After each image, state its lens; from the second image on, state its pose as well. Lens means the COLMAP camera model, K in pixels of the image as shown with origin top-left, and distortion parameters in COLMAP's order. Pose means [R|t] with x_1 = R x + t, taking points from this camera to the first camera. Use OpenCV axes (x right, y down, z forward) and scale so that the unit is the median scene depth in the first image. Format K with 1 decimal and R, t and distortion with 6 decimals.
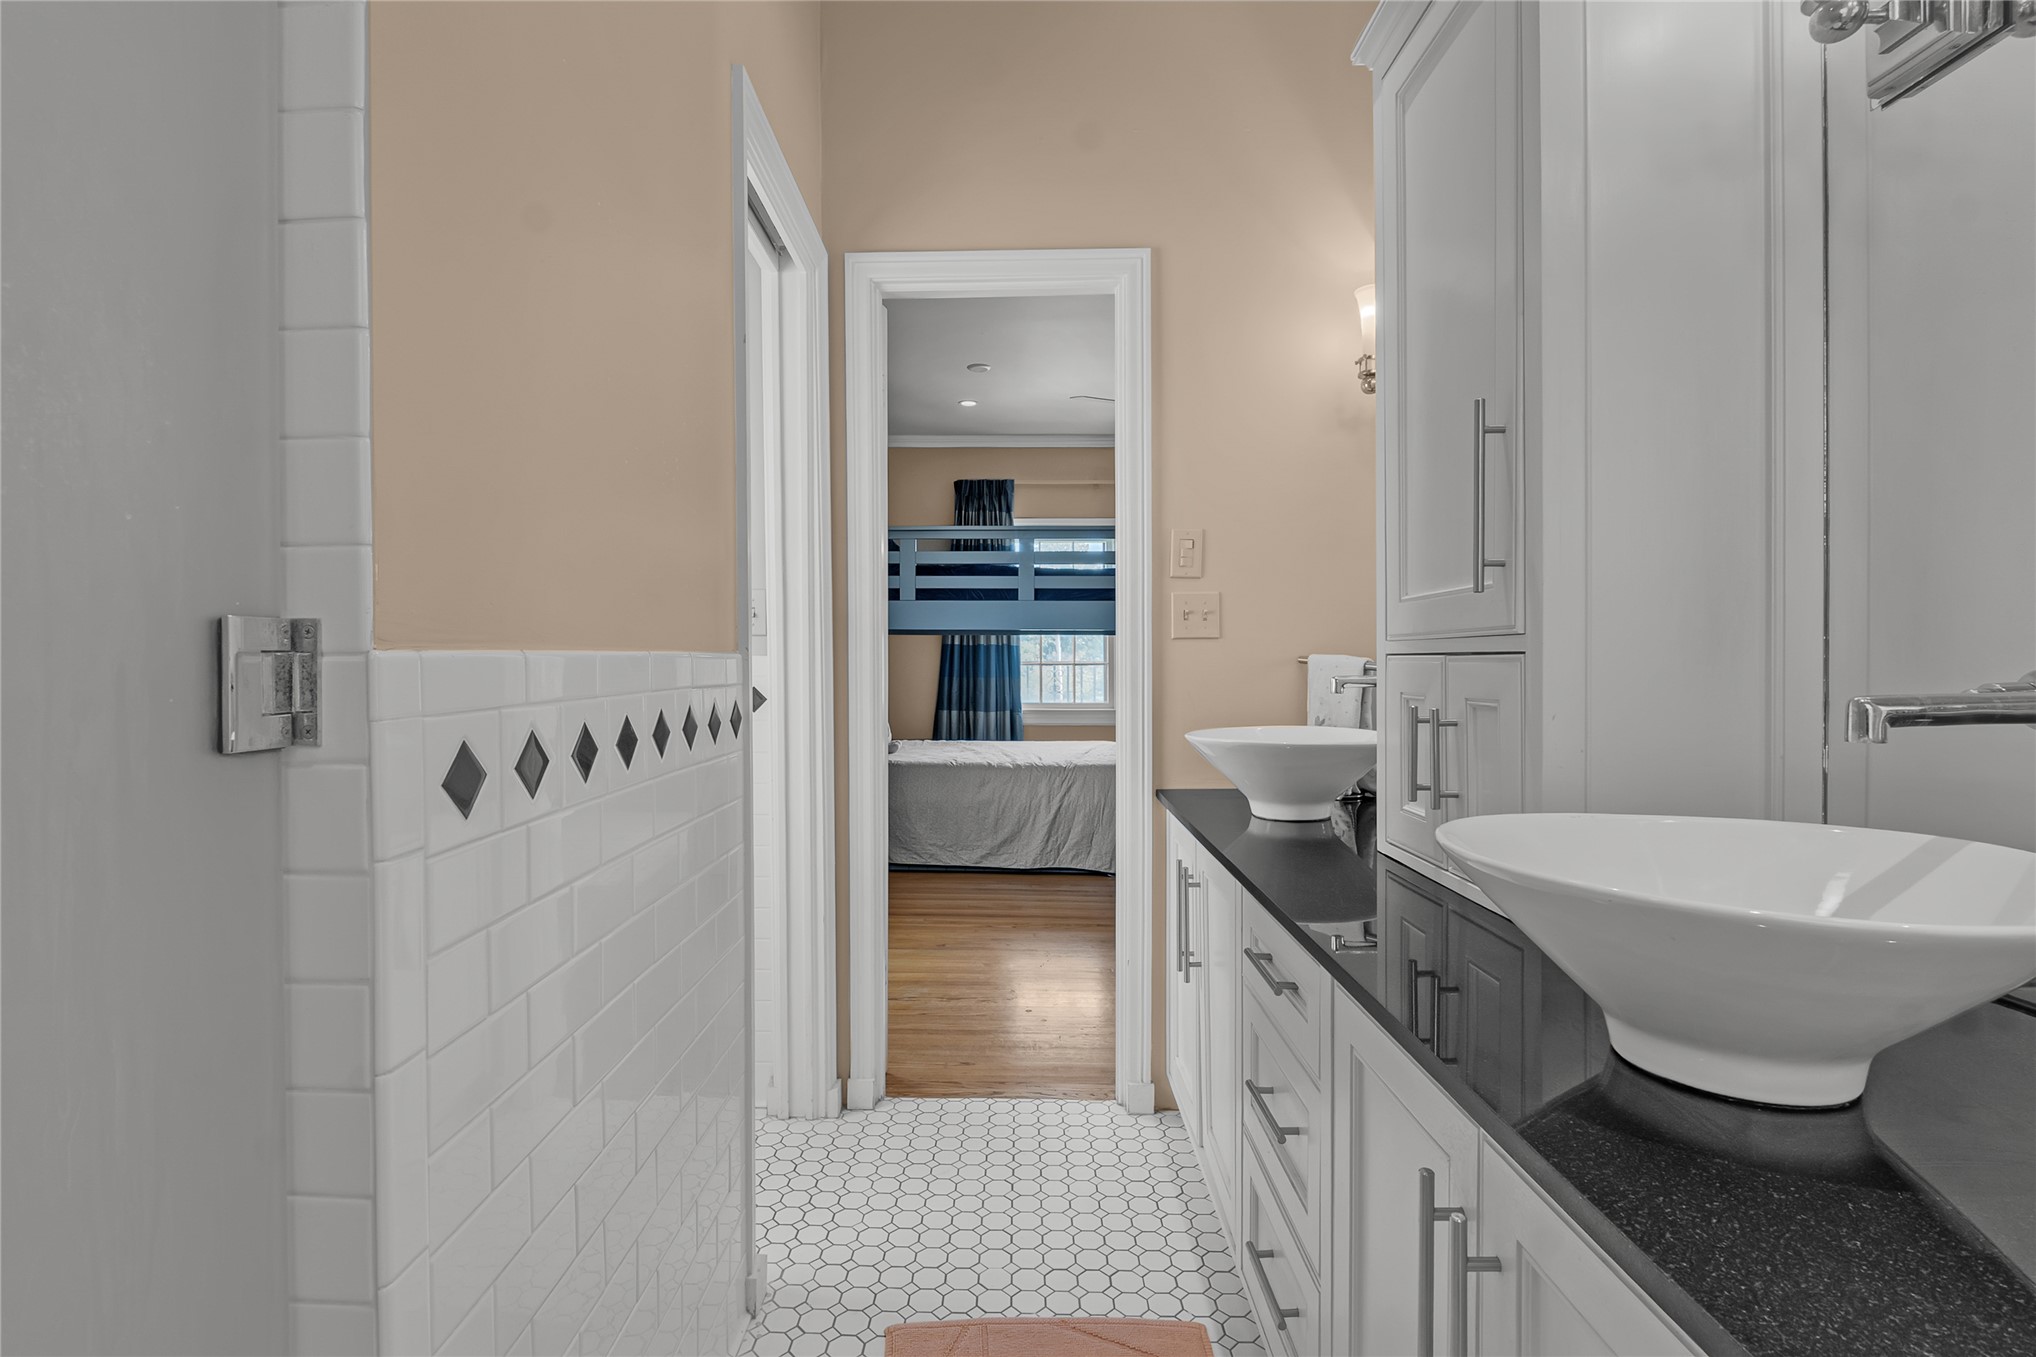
lens RADIAL K [[942.2, 0, 1007.6], [0, 942.2, 671.1], [0, 0, 1]] dist [-0.009105, -0.000304]
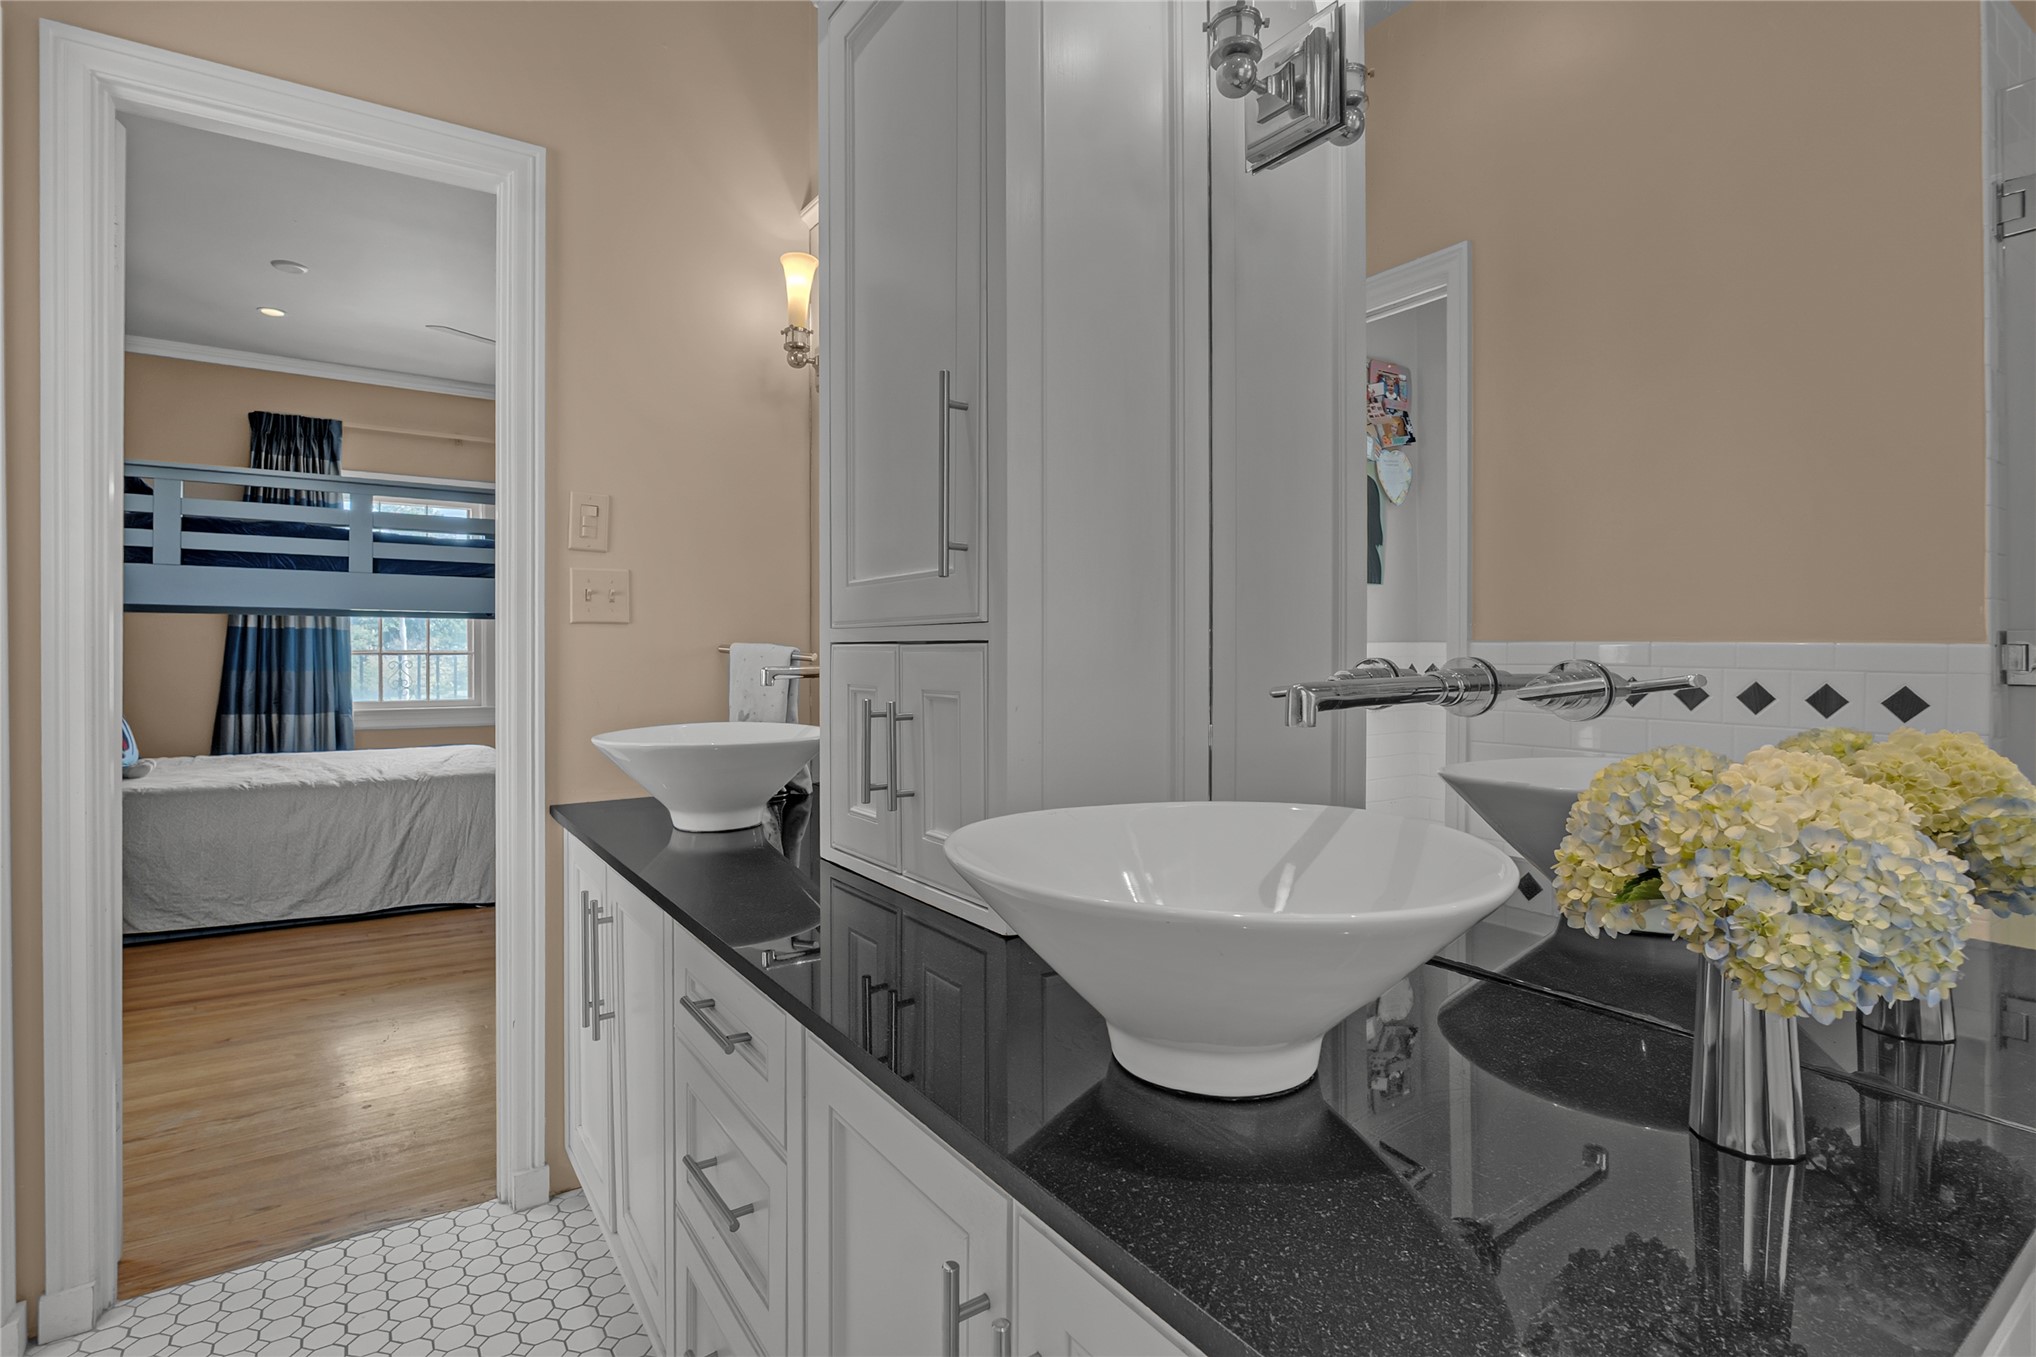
lens RADIAL K [[942.2, 0, 968.9], [0, 942.2, 652.8], [0, 0, 1]] dist [-0.009105, -0.000304]
pose [[0.826288, 0.002189, 0.563244, -0.003346], [0.002829, 0.999964, -0.008037, -0.000346], [-0.563241, 0.008234, 0.826252, 0.118116]]
